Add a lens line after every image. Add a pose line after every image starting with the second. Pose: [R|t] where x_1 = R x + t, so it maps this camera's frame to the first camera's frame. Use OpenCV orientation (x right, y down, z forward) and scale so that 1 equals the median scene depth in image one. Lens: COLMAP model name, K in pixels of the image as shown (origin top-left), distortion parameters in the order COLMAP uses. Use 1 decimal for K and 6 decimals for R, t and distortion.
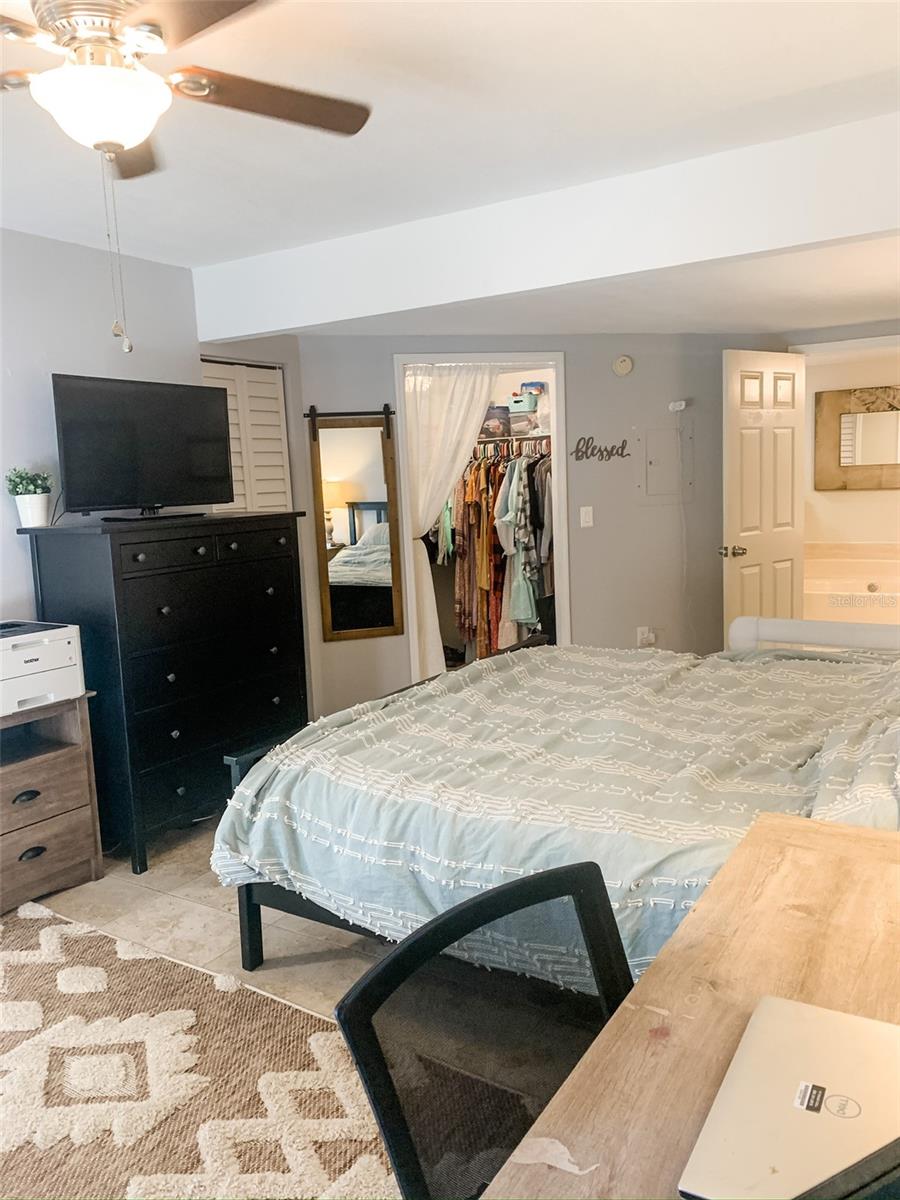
lens RADIAL K [[917.3, 0, 451.7], [0, 917.3, 592.7], [0, 0, 1]] dist [-0.000168, 0.001696]
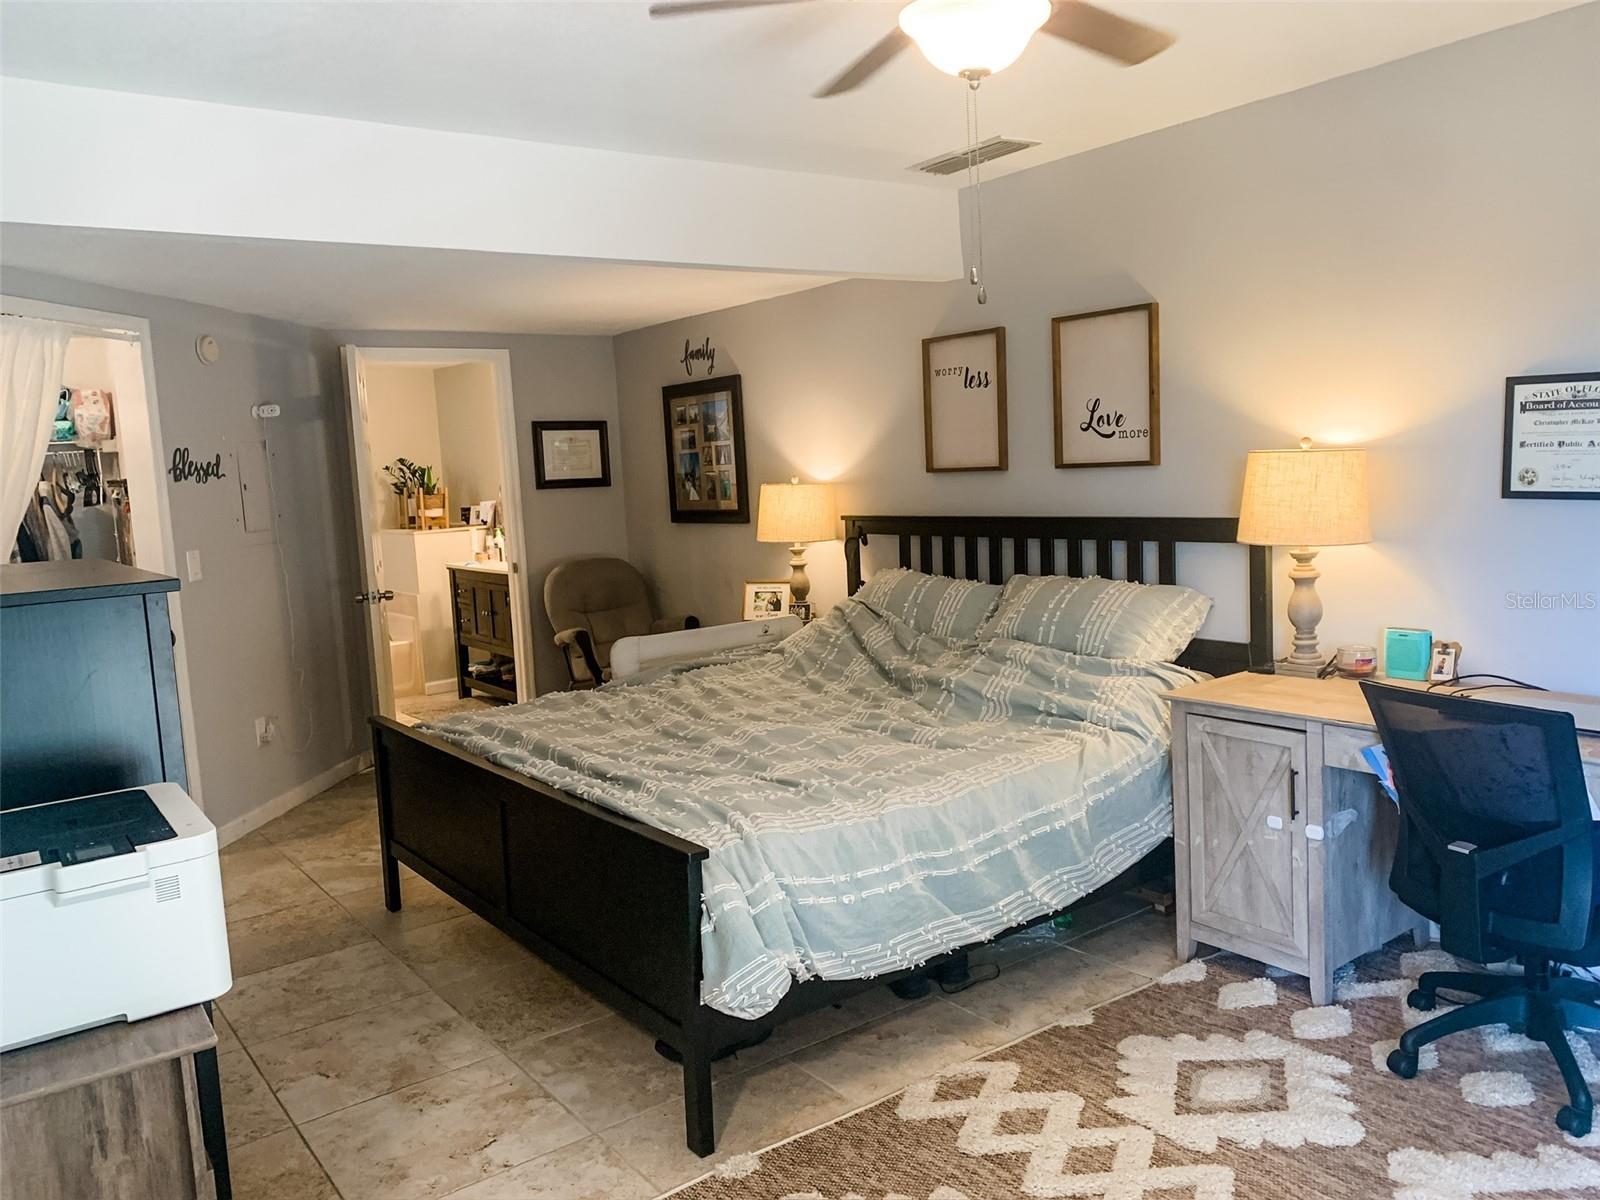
lens RADIAL K [[1223.0, 0, 800.0], [0, 1223.0, 600.0], [0, 0, 1]] dist [-0.000168, 0.001696]
pose [[0.358428, -0.079828, 0.930138, -0.529884], [0.160101, 0.986833, 0.022998, -0.008388], [-0.919726, 0.140673, 0.366489, 0.273880]]
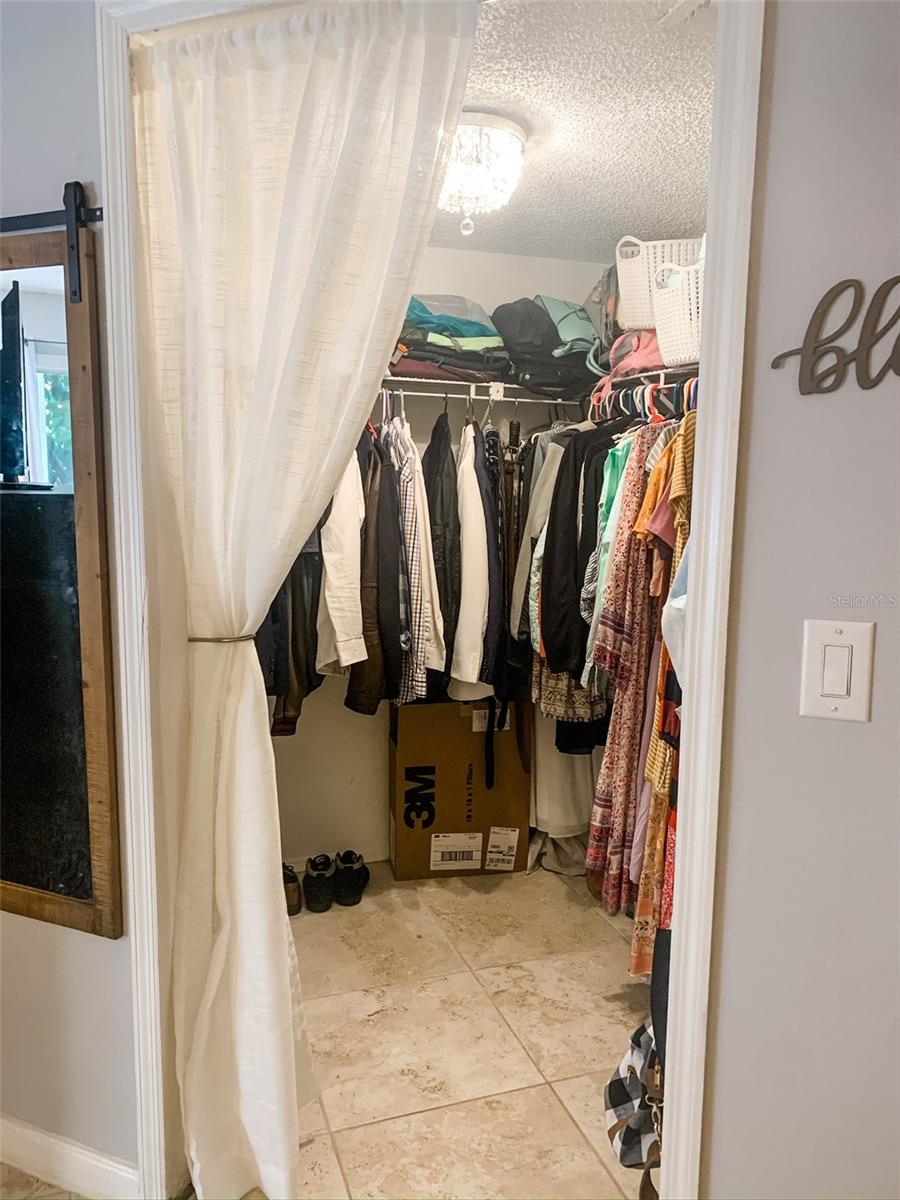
lens RADIAL K [[917.3, 0, 451.7], [0, 917.3, 592.7], [0, 0, 1]] dist [-0.000168, 0.001696]
pose [[0.766129, 0.144750, -0.626173, 0.211315], [-0.136823, 0.988706, 0.061151, -0.101956], [0.627953, 0.038826, 0.777282, 0.790737]]
